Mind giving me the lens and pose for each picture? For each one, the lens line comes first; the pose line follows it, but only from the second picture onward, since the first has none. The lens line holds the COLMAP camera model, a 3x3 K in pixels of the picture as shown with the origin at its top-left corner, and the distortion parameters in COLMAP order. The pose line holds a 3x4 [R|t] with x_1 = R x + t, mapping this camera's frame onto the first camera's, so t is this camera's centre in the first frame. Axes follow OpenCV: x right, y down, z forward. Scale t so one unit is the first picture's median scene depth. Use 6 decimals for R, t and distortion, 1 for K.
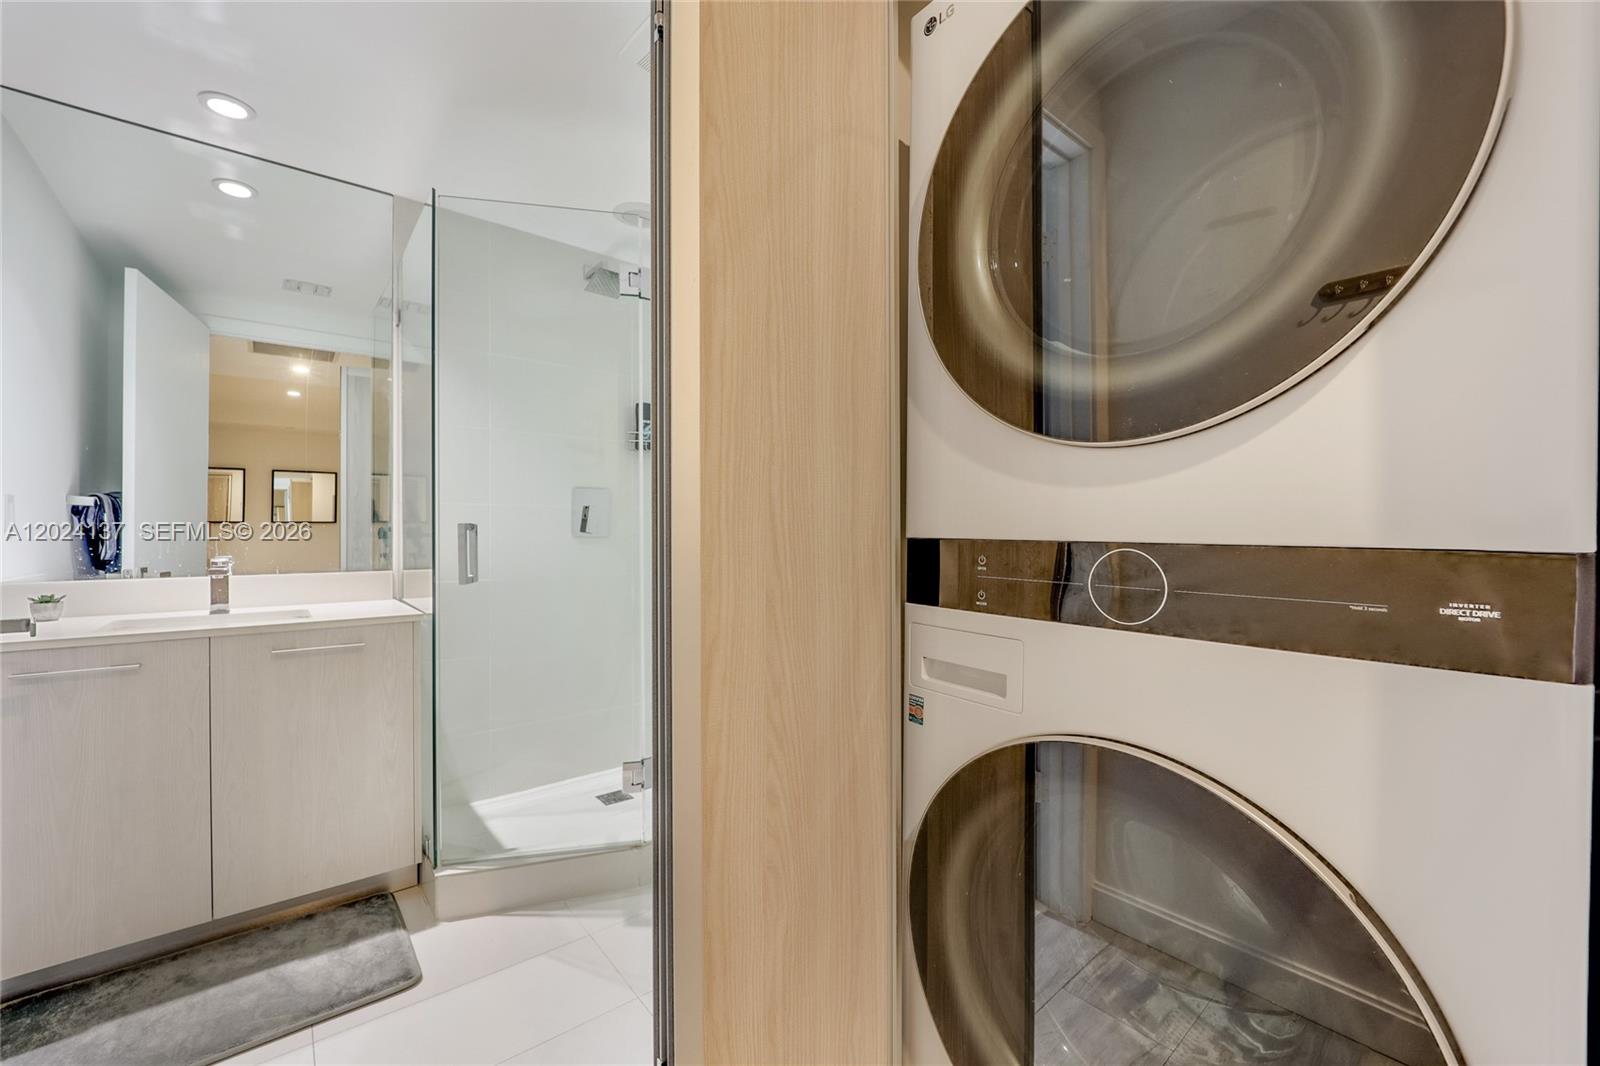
lens RADIAL K [[646.1, 0, 796.7], [0, 646.1, 533.9], [0, 0, 1]] dist [-0.012180, -0.000036]
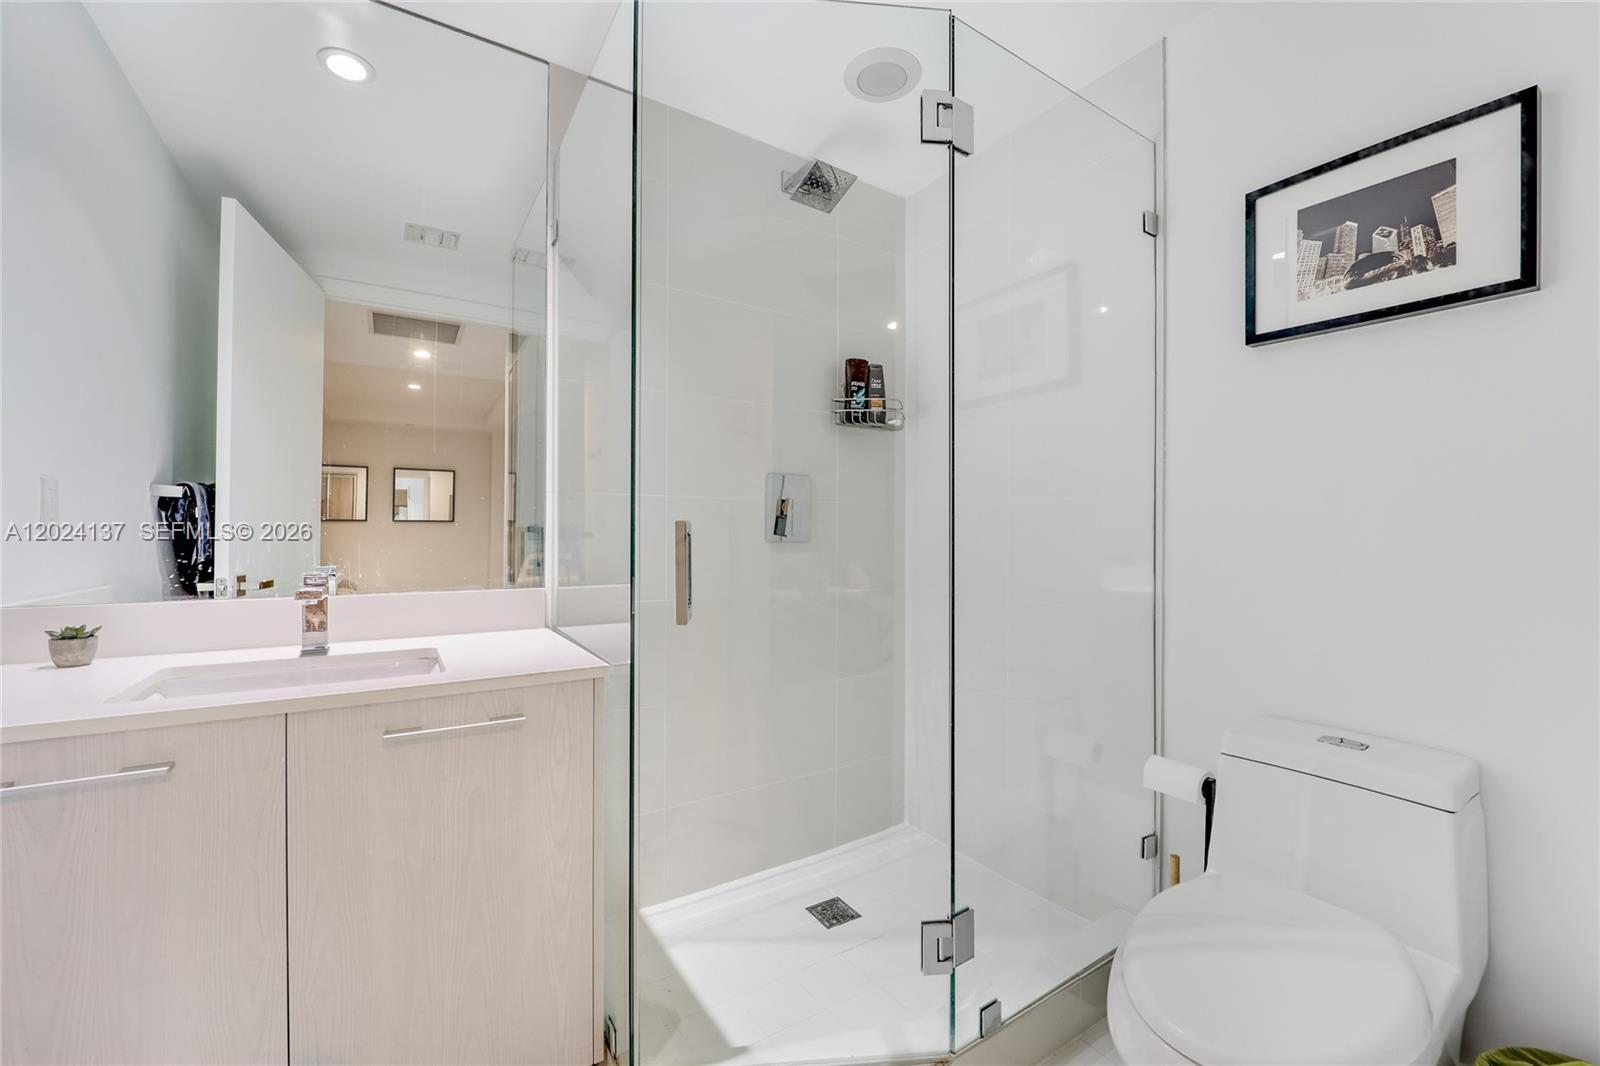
lens RADIAL K [[646.1, 0, 796.7], [0, 646.1, 533.9], [0, 0, 1]] dist [-0.012180, -0.000036]
pose [[0.992017, 0.006245, -0.125947, -0.244814], [-0.006368, 0.999980, -0.000571, -0.003434], [0.125941, 0.001369, 0.992037, 0.305192]]
